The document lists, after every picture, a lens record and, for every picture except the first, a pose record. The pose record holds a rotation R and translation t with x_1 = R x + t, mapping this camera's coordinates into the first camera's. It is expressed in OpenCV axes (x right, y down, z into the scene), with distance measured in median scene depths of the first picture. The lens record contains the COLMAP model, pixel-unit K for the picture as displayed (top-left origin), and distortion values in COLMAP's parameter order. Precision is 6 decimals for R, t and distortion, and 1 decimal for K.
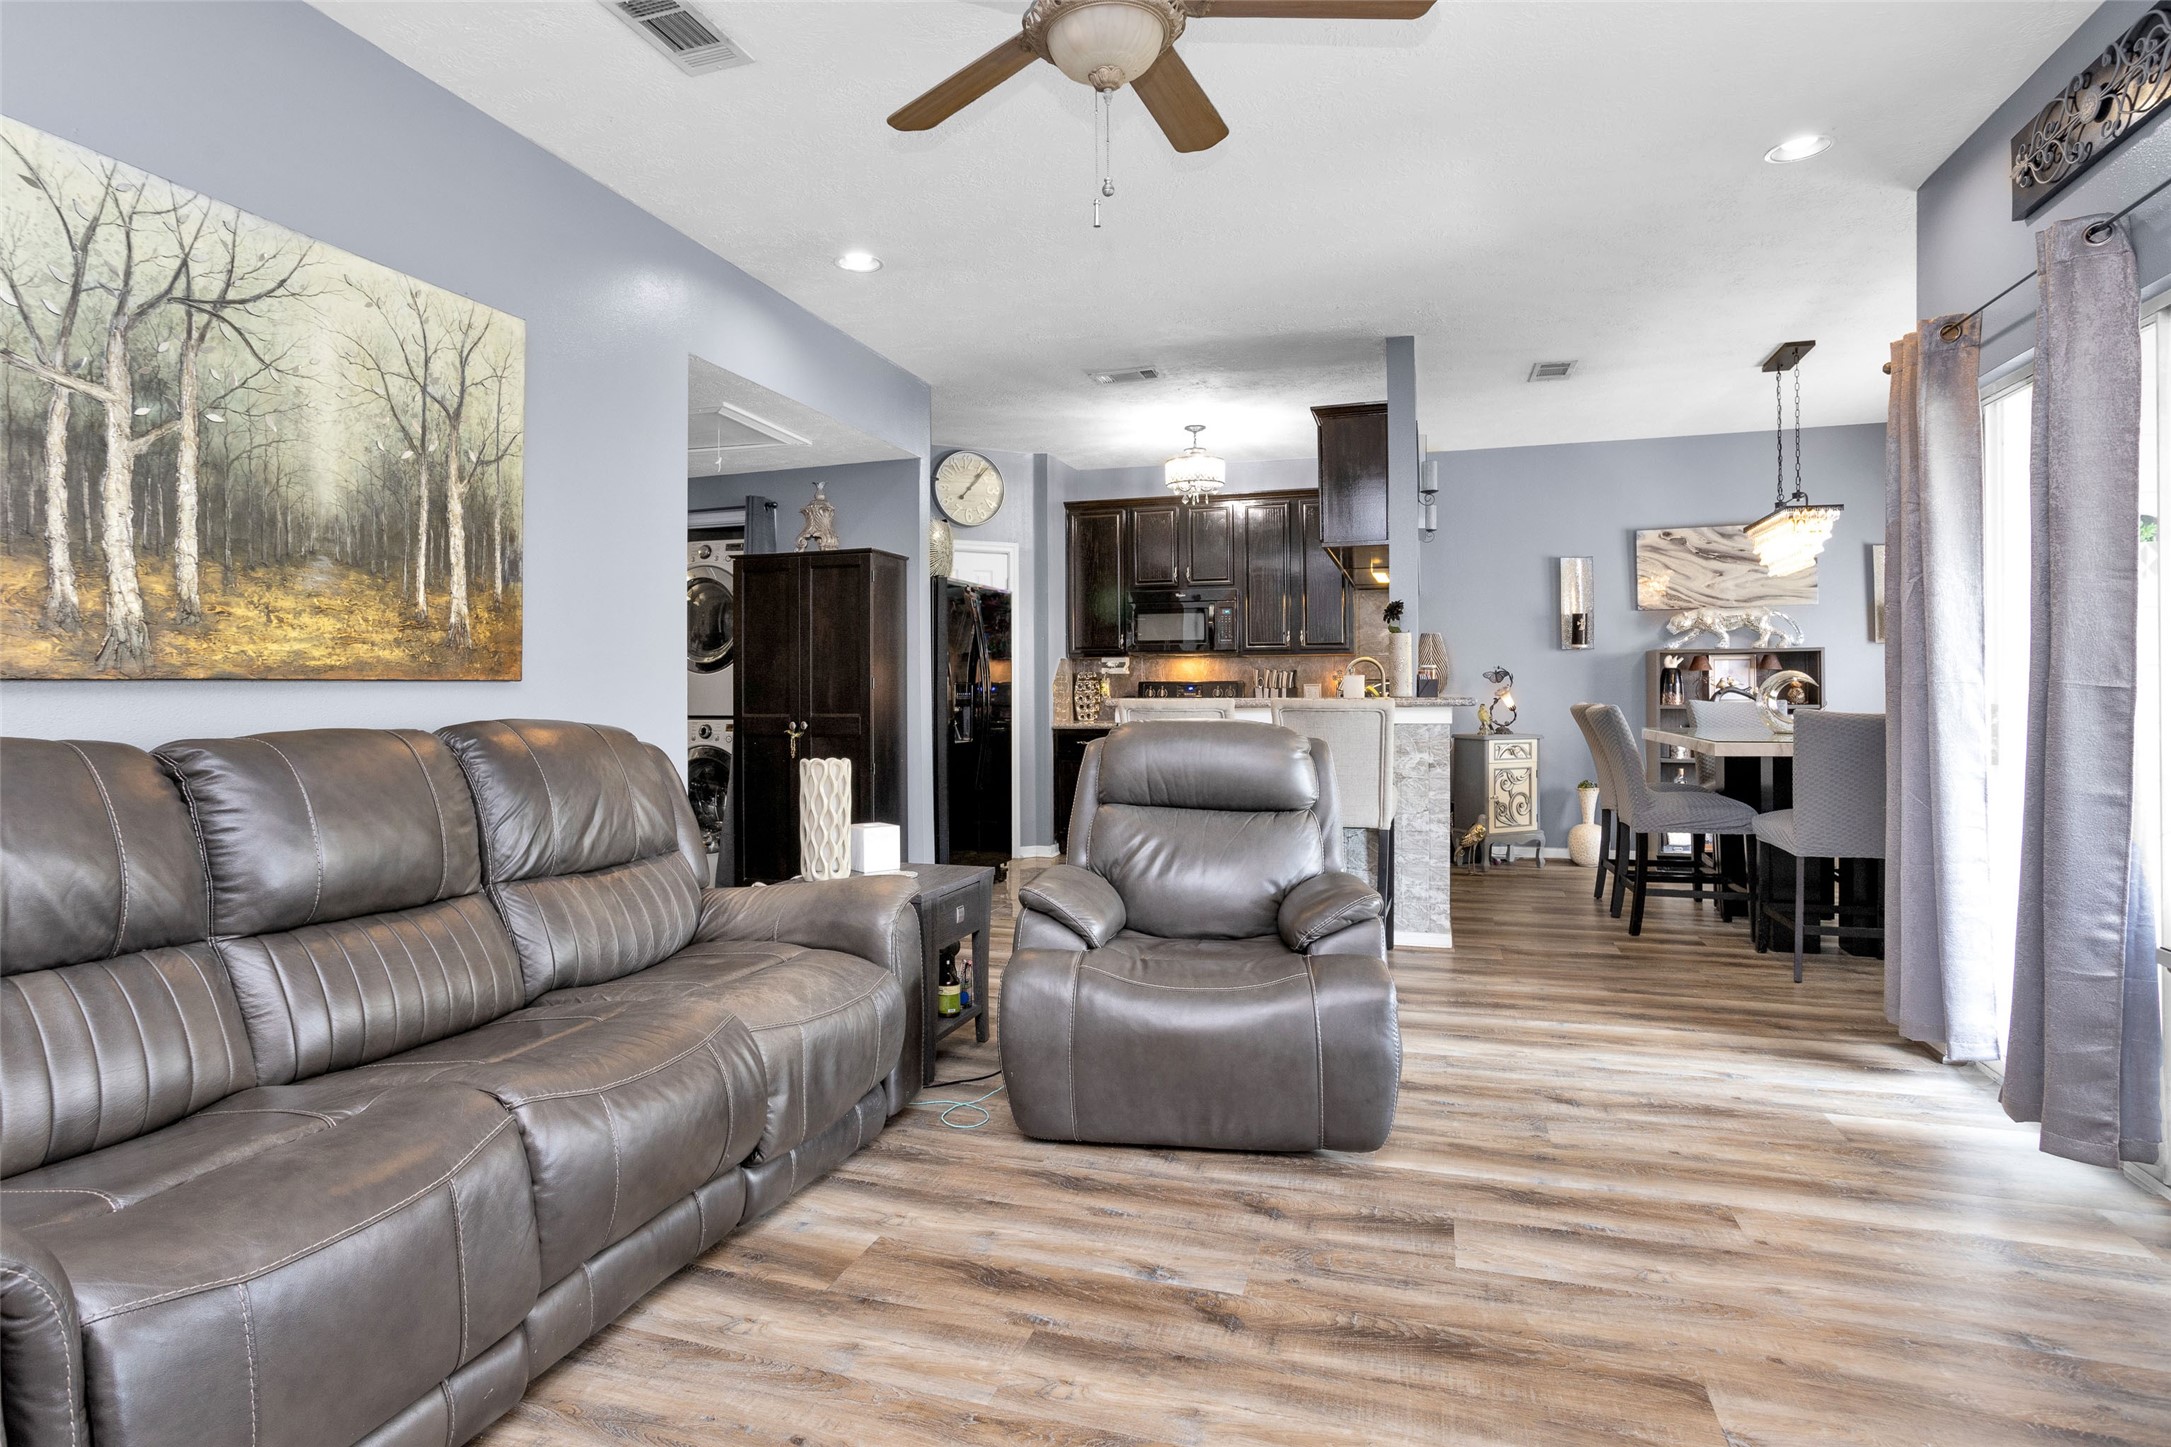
lens RADIAL K [[1071.4, 0, 1069.5], [0, 1071.4, 691.3], [0, 0, 1]] dist [-0.057756, 0.035070]
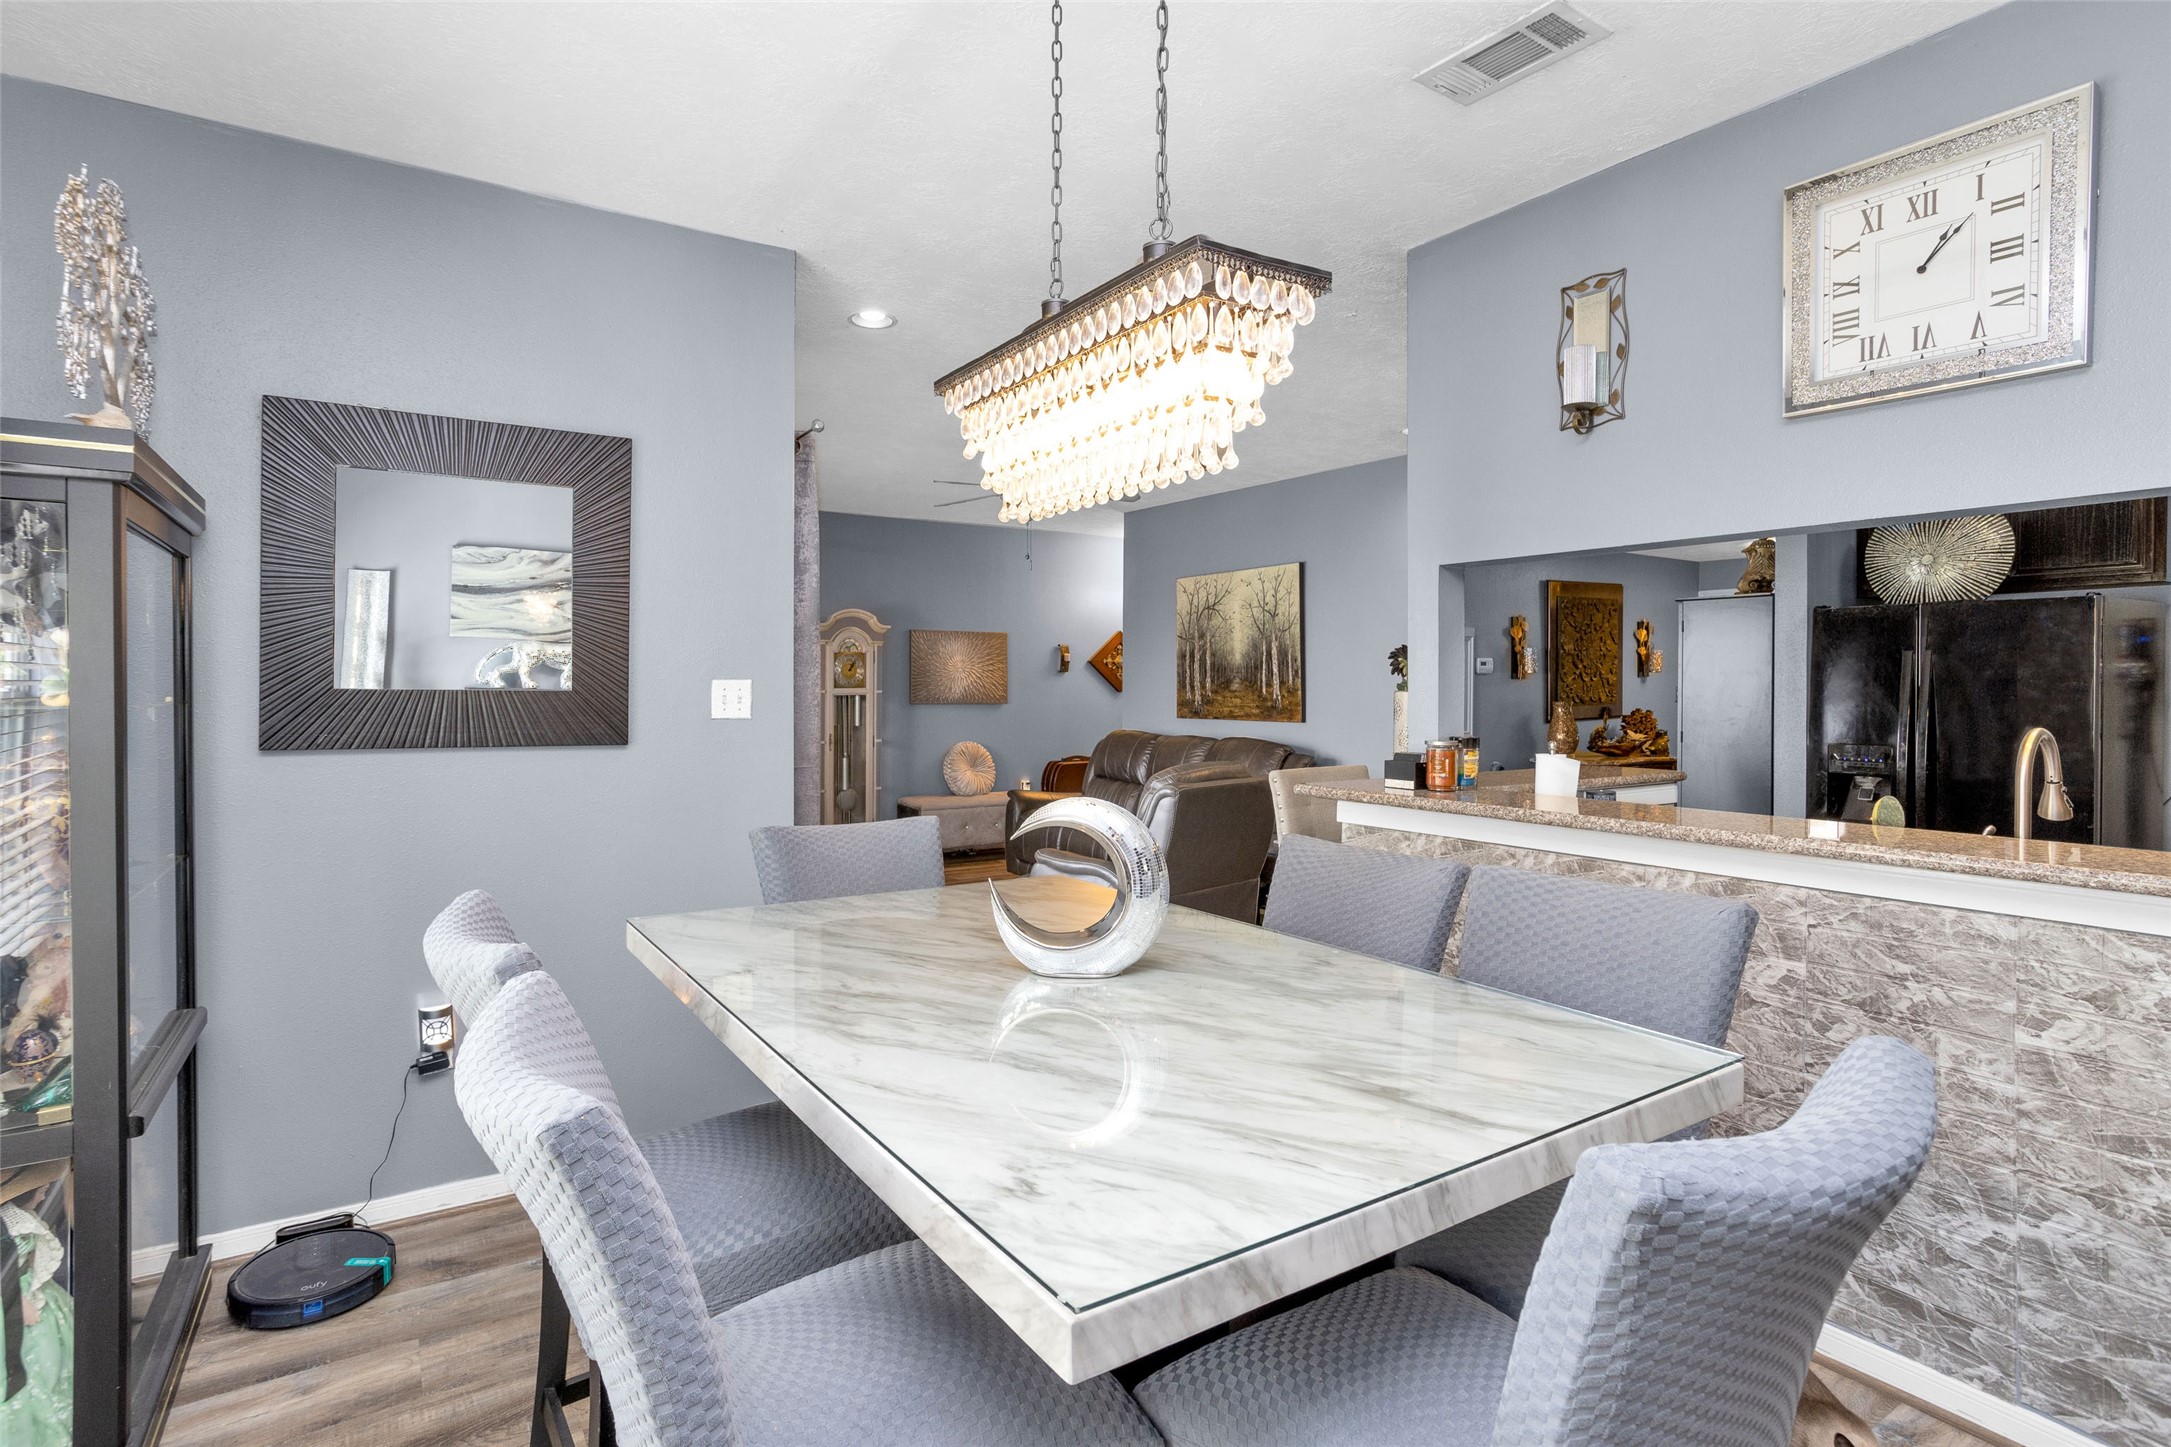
lens RADIAL K [[1071.4, 0, 1069.5], [0, 1071.4, 691.3], [0, 0, 1]] dist [-0.057756, 0.035070]
pose [[-0.603500, 0.006722, -0.797335, 2.317490], [-0.002170, 0.999947, 0.010073, -0.142475], [0.797360, 0.007809, -0.603453, 2.880479]]
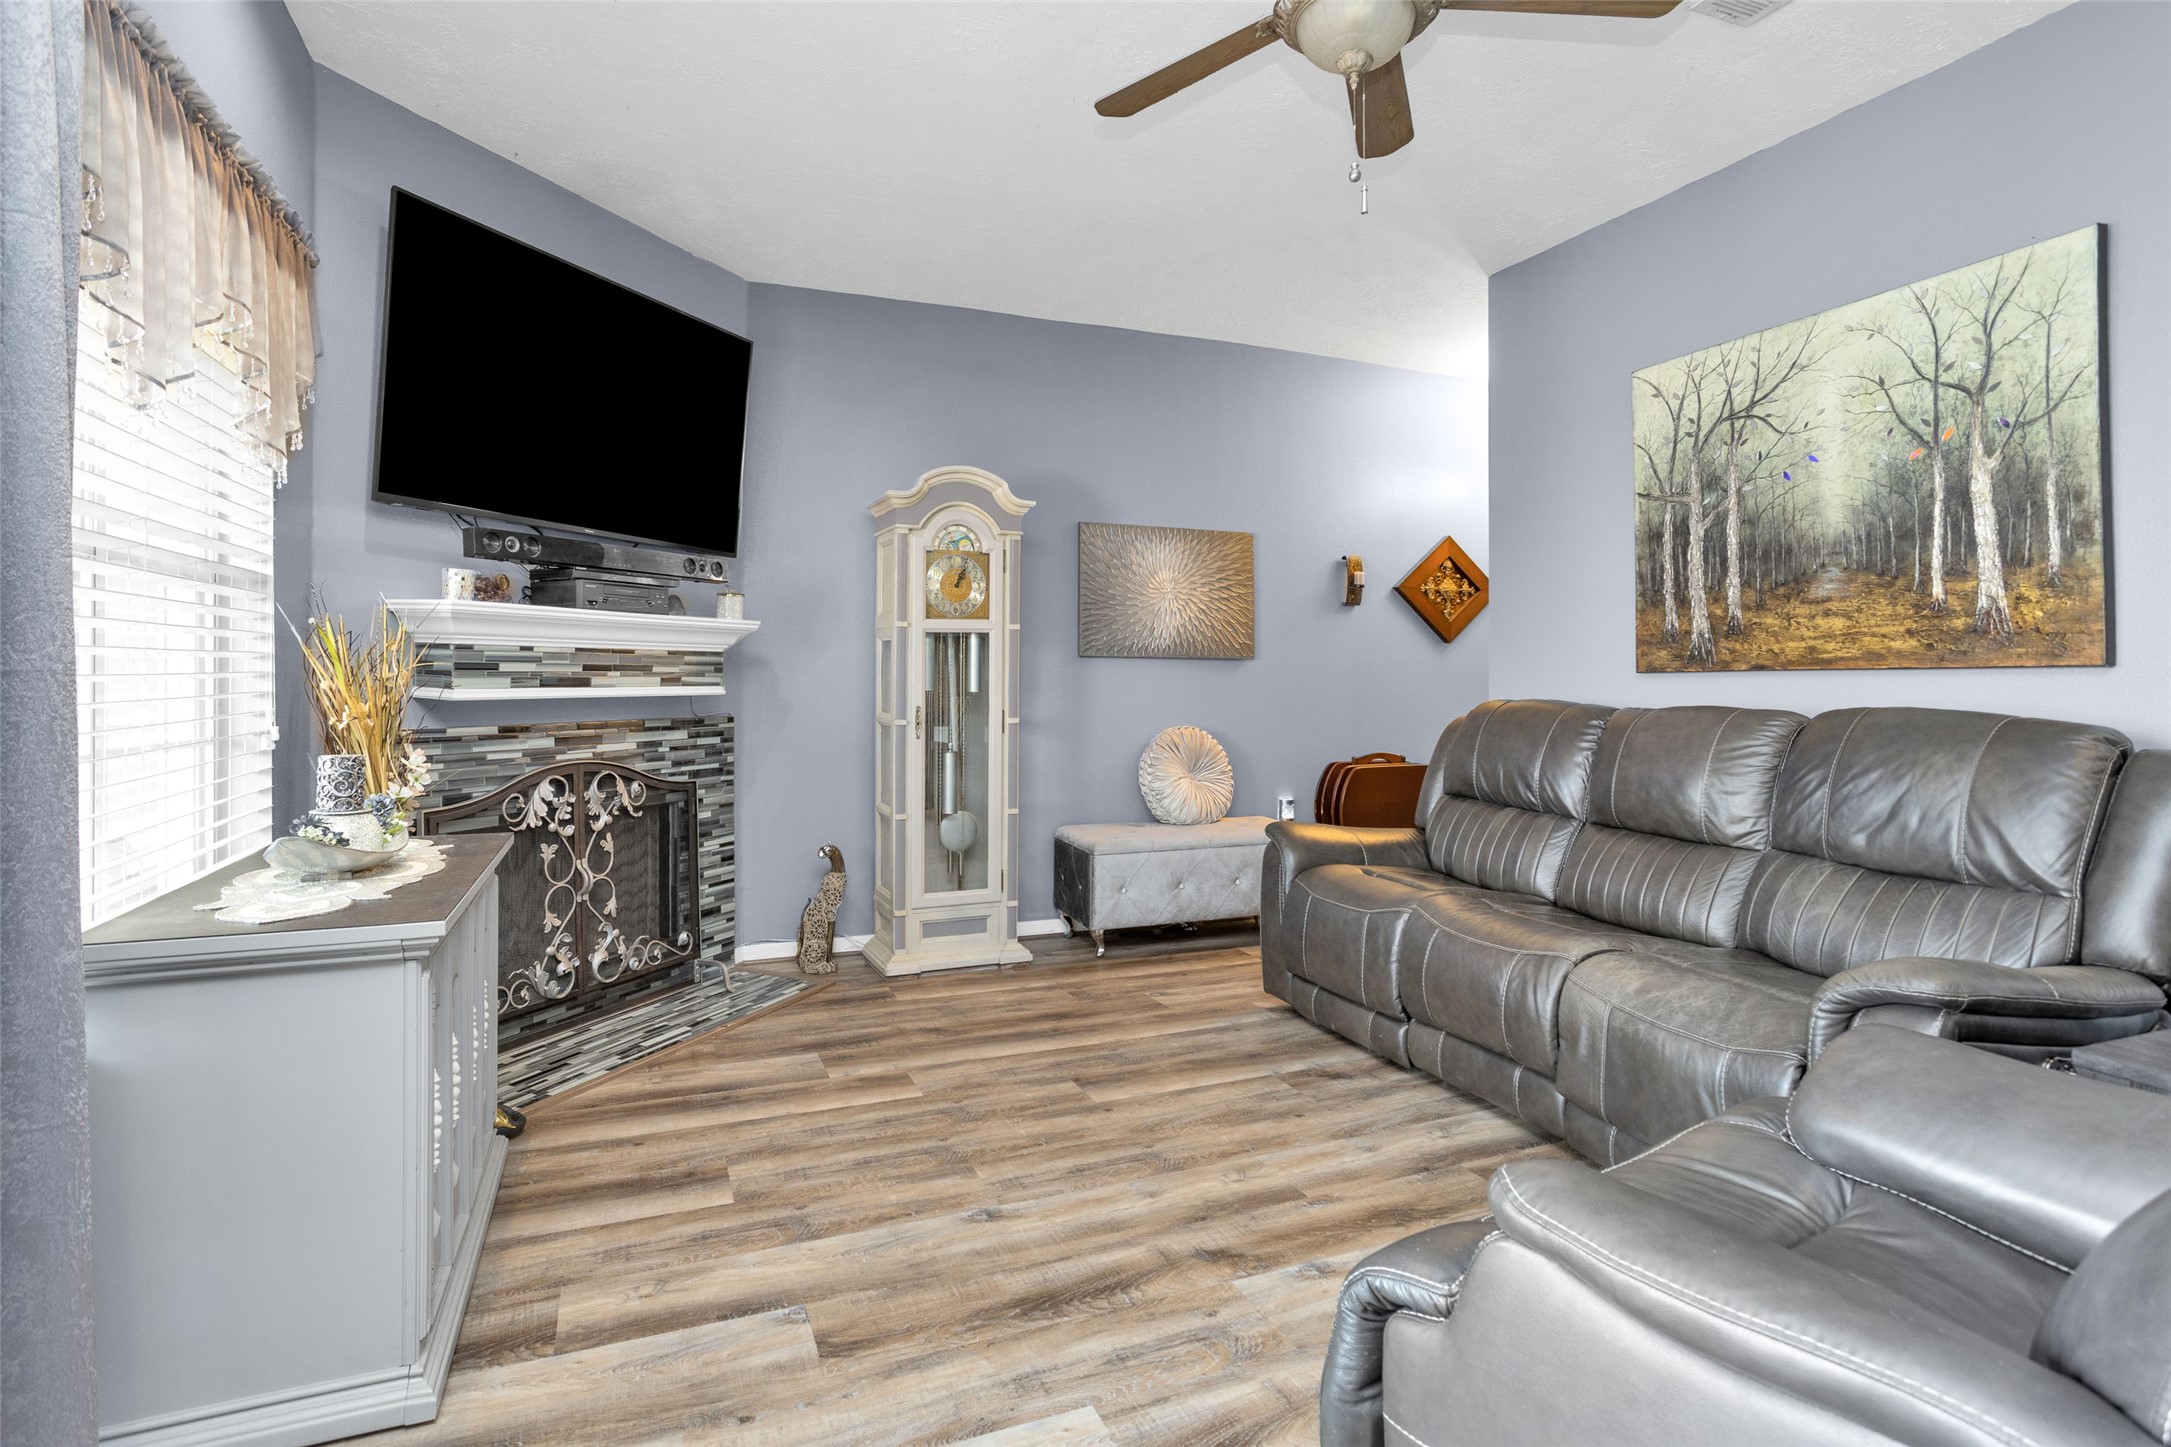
lens RADIAL K [[1071.4, 0, 1069.5], [0, 1071.4, 691.3], [0, 0, 1]] dist [-0.057756, 0.035070]
pose [[-0.750036, 0.009250, -0.661332, 0.897704], [0.001256, 0.999920, 0.012561, -0.002228], [0.661396, 0.008591, -0.749988, 1.575794]]
